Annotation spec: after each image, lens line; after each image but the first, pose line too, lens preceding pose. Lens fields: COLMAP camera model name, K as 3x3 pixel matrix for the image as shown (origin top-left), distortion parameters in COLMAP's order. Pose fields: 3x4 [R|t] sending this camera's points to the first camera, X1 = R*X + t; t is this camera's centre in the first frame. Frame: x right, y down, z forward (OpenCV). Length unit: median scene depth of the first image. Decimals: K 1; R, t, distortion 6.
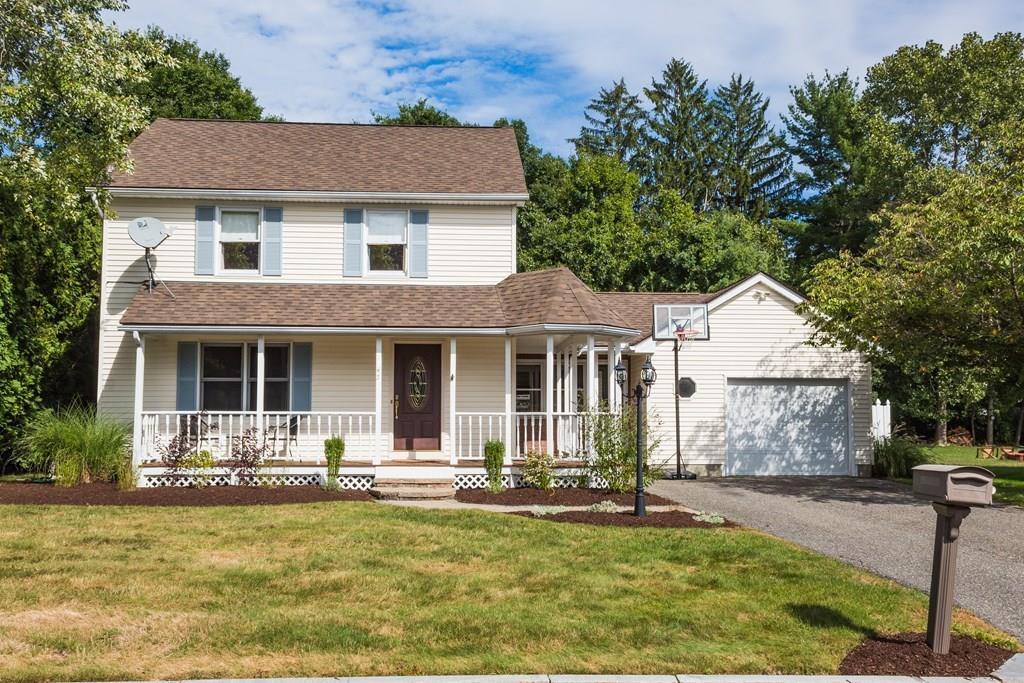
lens RADIAL K [[832.4, 0, 512.0], [0, 832.4, 341.5], [0, 0, 1]] dist [-0.002611, -0.001520]
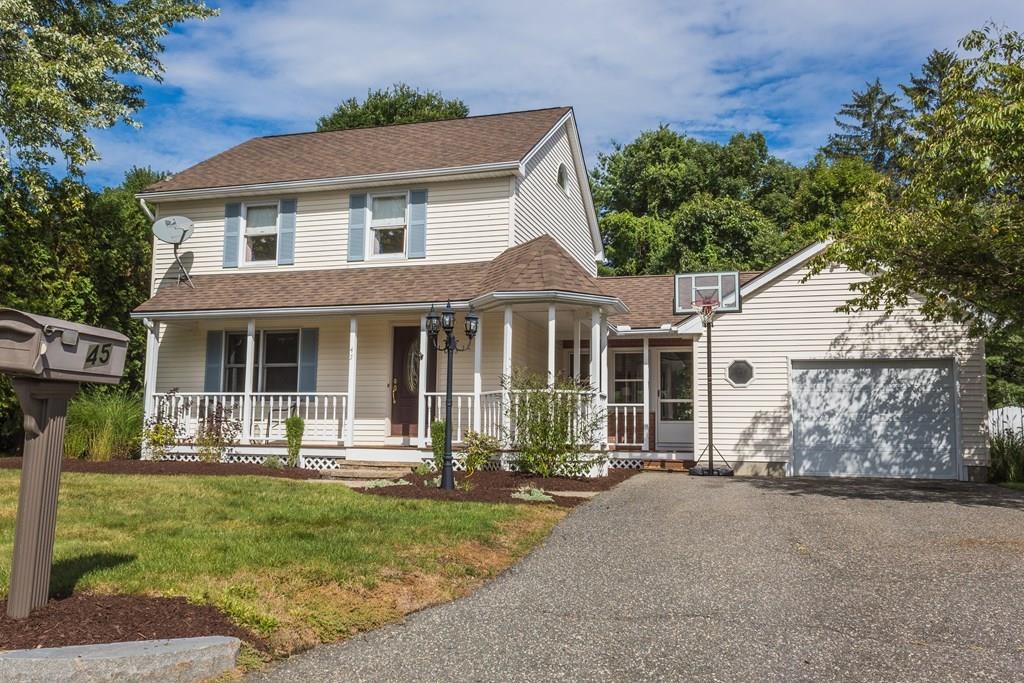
lens RADIAL K [[805.8, 0, 512.5], [0, 805.8, 326.6], [0, 0, 1]] dist [-0.019733, -0.009204]
pose [[0.941932, -0.033792, -0.334098, 0.266054], [0.016737, 0.998412, -0.053796, 0.048462], [0.335385, 0.045080, 0.941002, 0.136313]]
